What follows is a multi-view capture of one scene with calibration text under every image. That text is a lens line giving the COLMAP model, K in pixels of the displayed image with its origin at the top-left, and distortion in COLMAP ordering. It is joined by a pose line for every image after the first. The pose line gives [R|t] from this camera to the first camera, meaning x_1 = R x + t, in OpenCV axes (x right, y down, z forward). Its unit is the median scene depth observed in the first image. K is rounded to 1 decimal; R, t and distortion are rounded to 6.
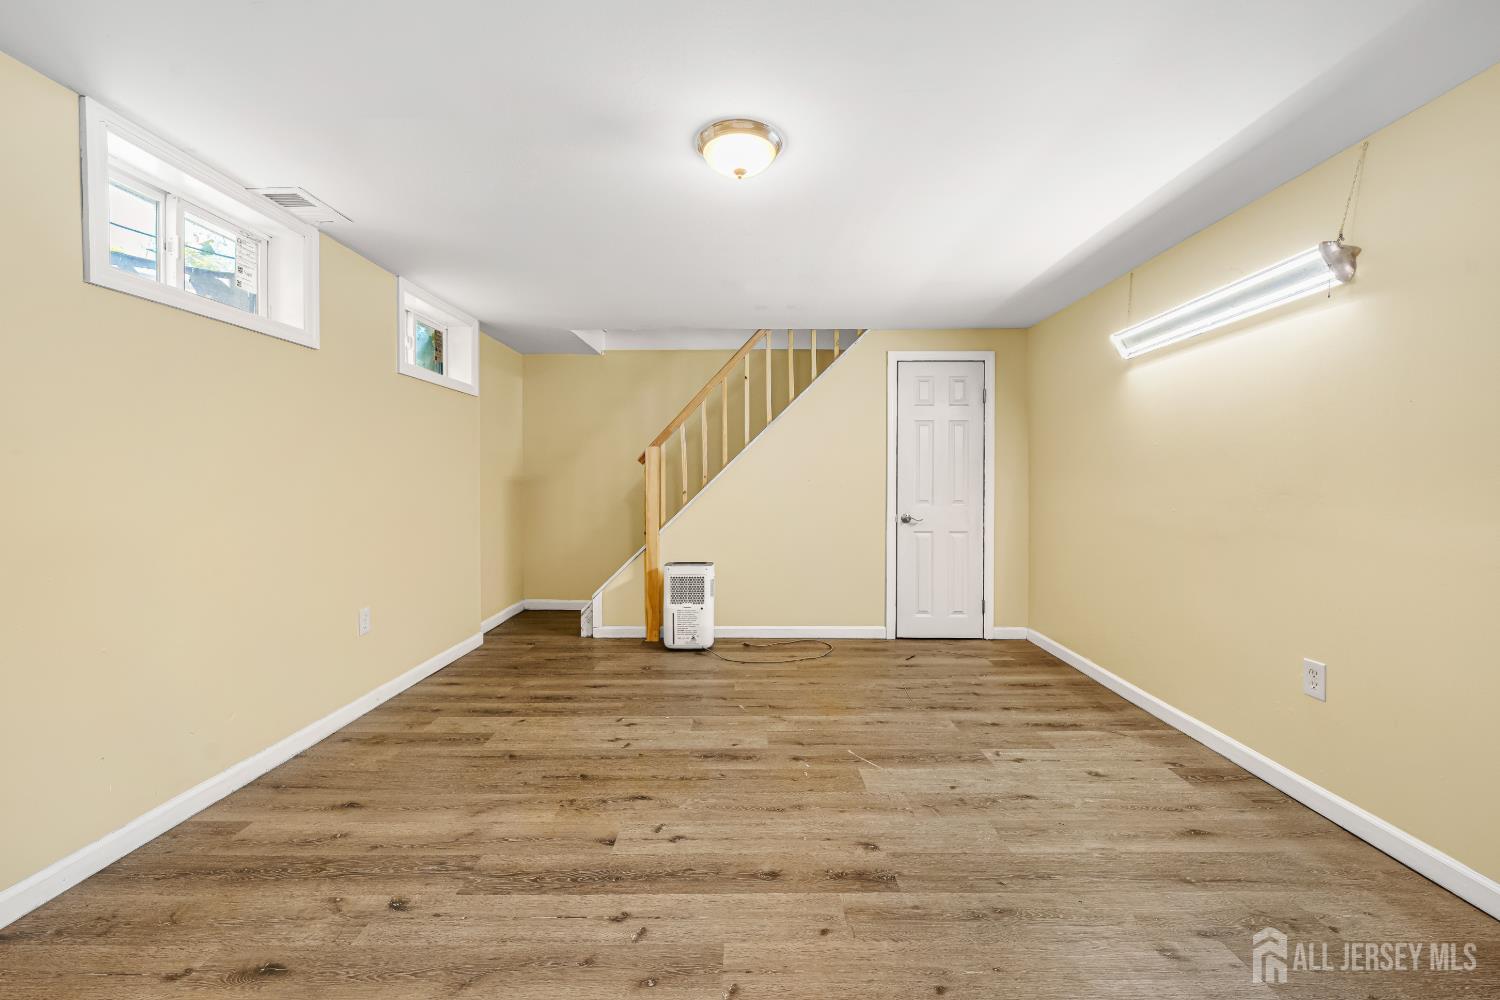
lens RADIAL K [[628.4, 0, 752.1], [0, 628.4, 490.2], [0, 0, 1]] dist [0.001531, -0.000862]
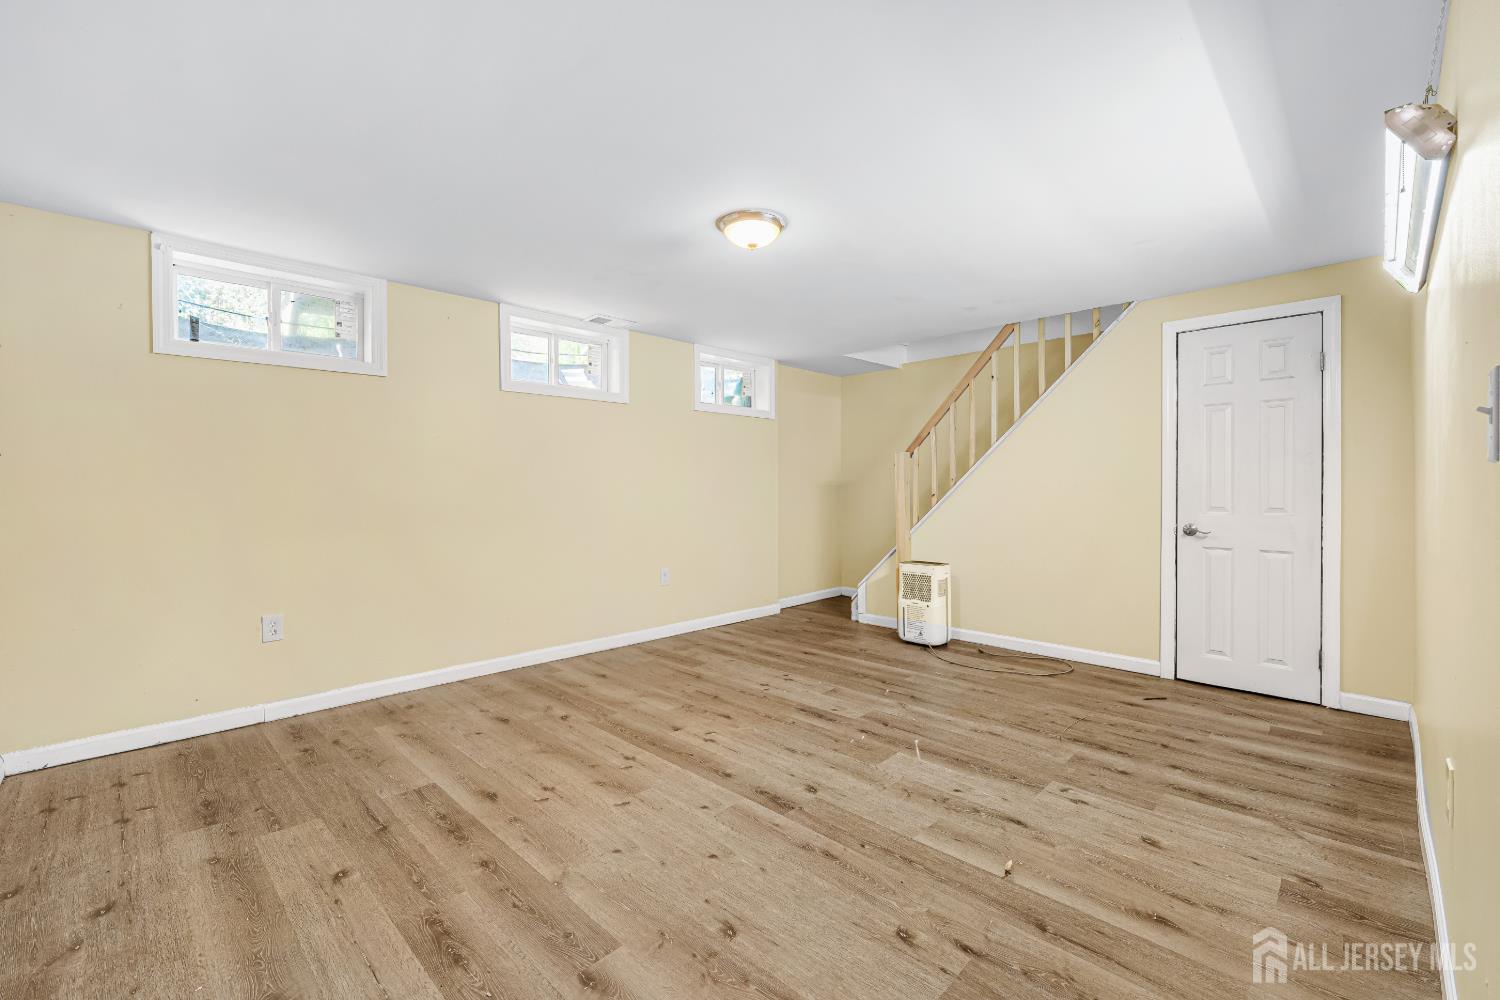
lens RADIAL K [[628.4, 0, 710.9], [0, 628.4, 494.5], [0, 0, 1]] dist [0.001531, -0.000862]
pose [[0.694419, 0.006079, -0.719545, 0.556746], [-0.007866, 0.999969, 0.000857, 0.006626], [0.719527, 0.005065, 0.694445, 0.023090]]
